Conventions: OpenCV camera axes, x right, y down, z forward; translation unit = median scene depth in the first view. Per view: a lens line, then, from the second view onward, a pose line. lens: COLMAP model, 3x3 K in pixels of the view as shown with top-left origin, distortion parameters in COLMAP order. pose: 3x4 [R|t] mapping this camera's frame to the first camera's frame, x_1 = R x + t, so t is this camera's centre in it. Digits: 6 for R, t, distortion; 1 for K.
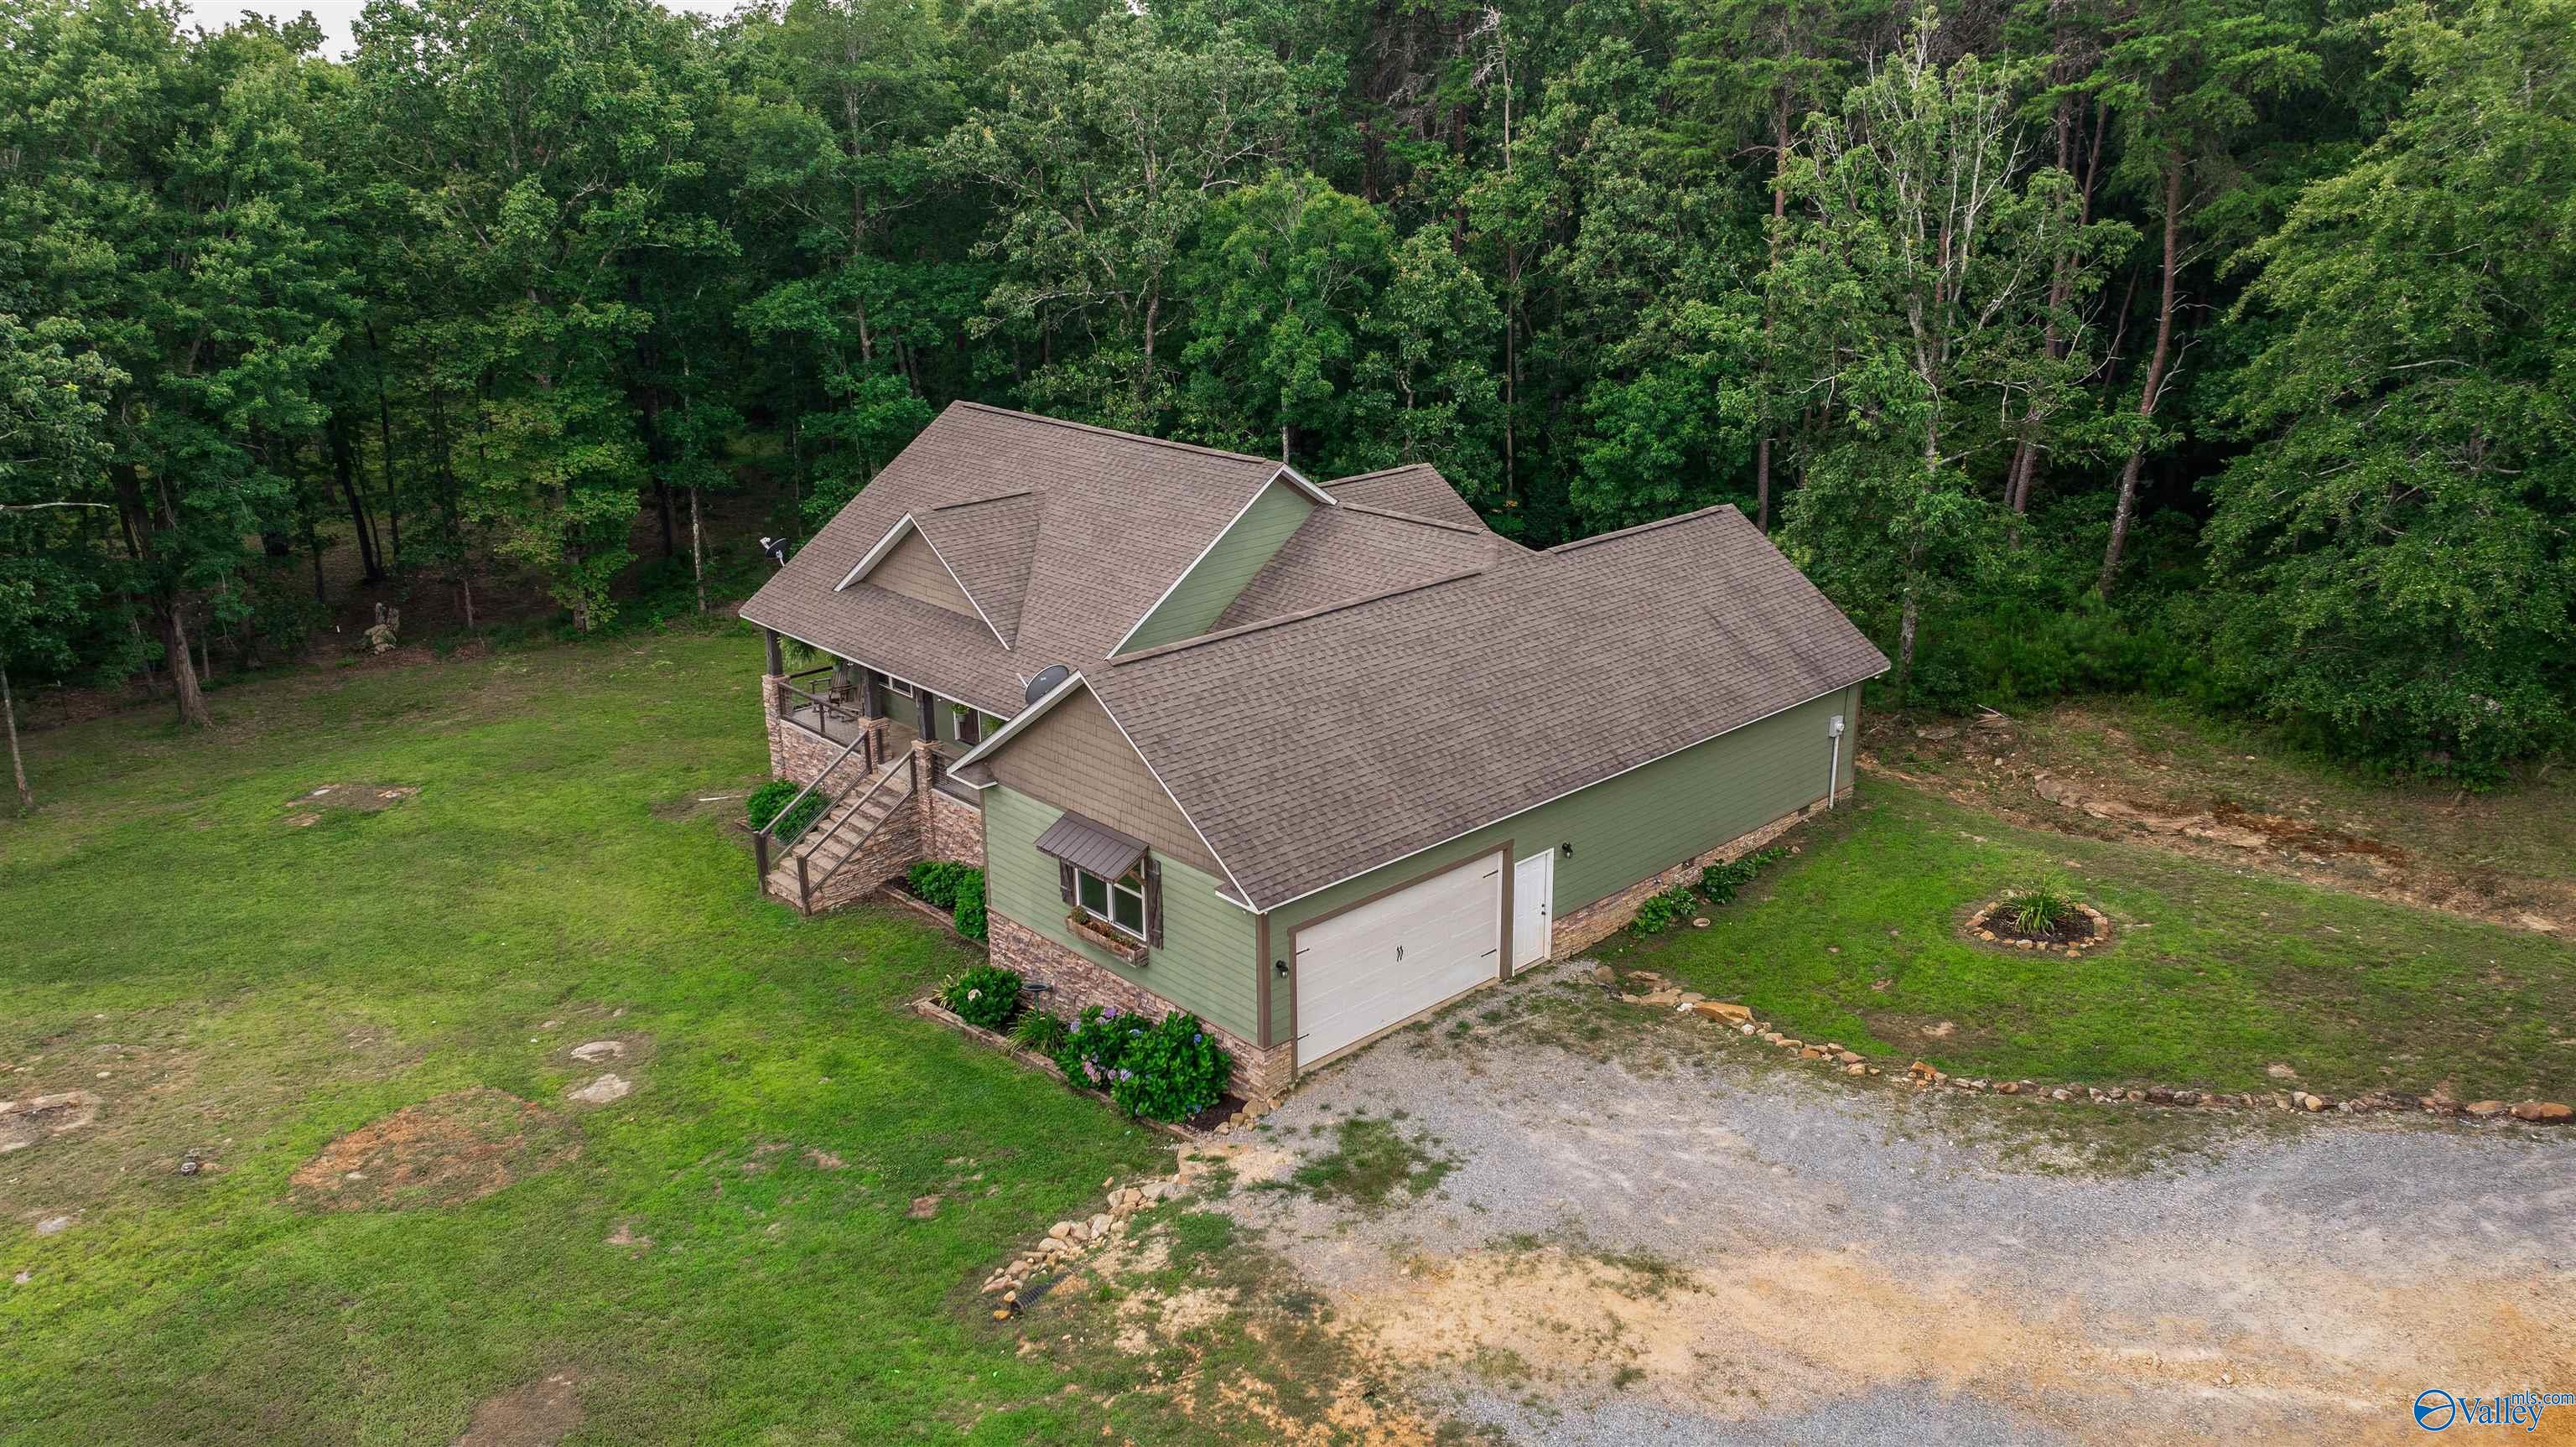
lens RADIAL K [[1847.1, 0, 1286.9], [0, 1847.1, 716.8], [0, 0, 1]] dist [-0.028872, 0.023910]
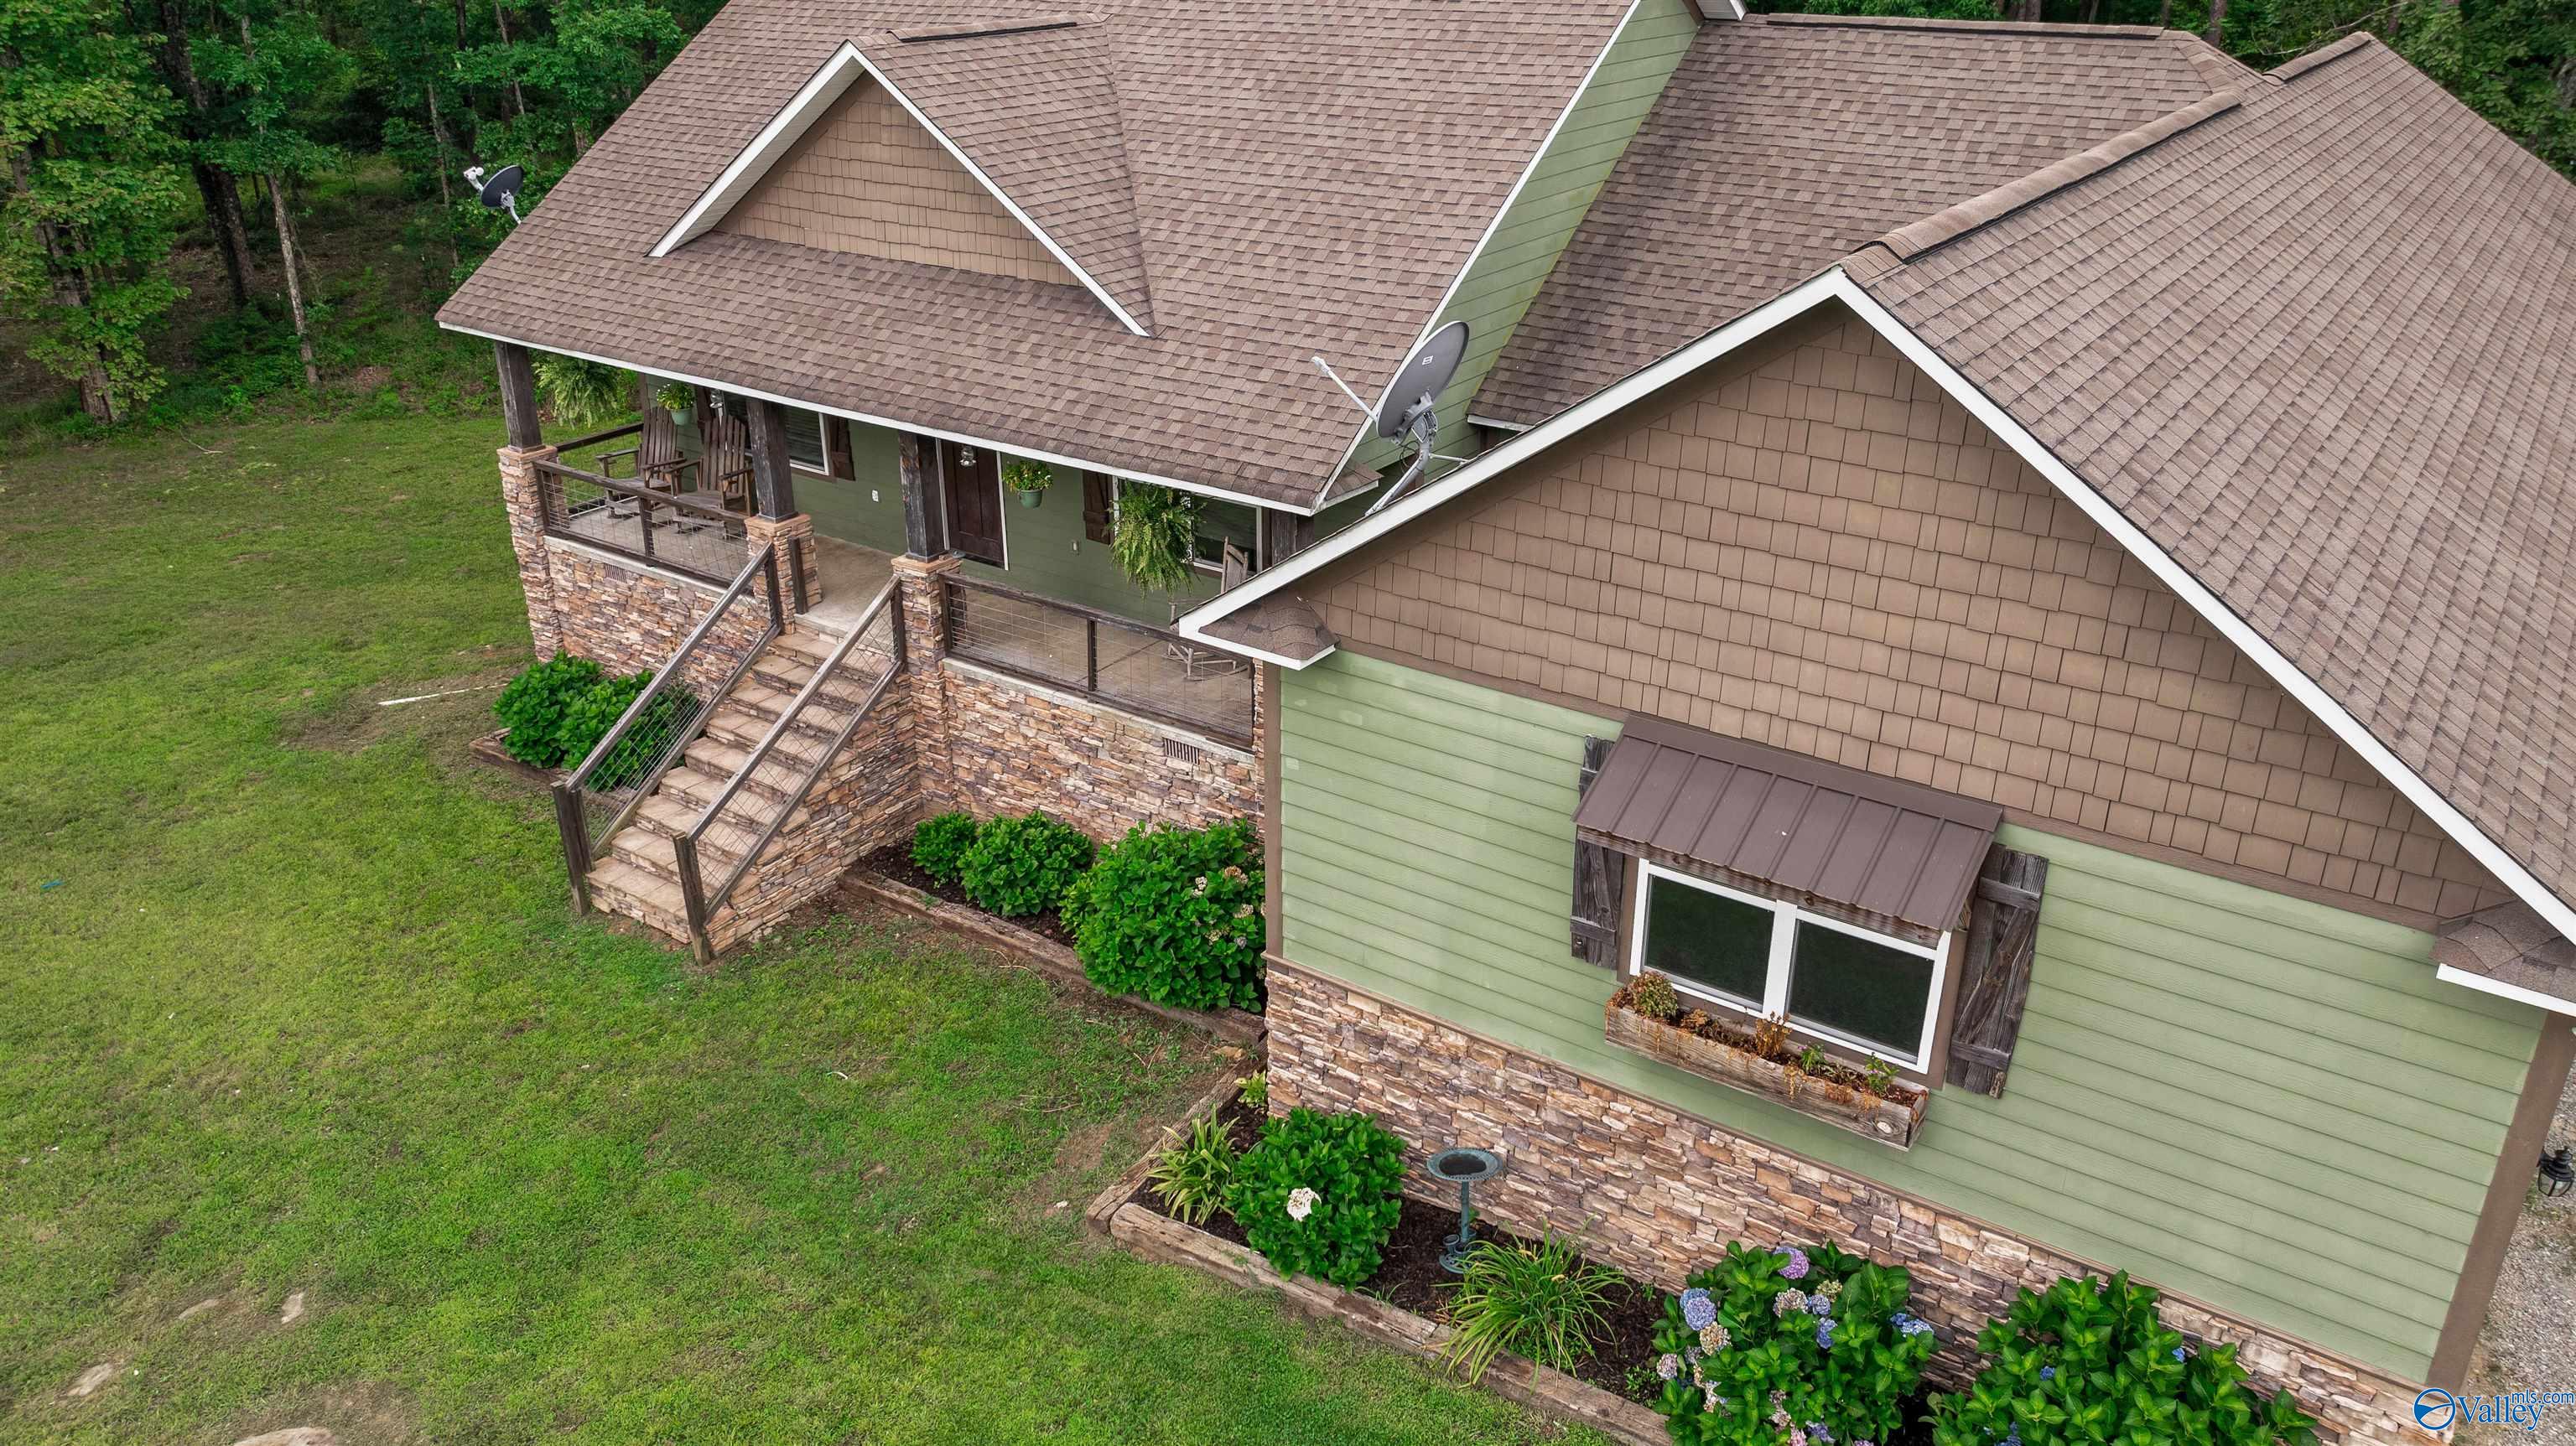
lens RADIAL K [[1847.0, 0, 1307.9], [0, 1847.0, 729.5], [0, 0, 1]] dist [-0.028872, 0.023910]
pose [[0.978384, -0.080766, 0.190375, -0.192085], [0.058289, 0.990958, 0.120849, 0.005690], [-0.198414, -0.107140, 0.974245, 0.523893]]
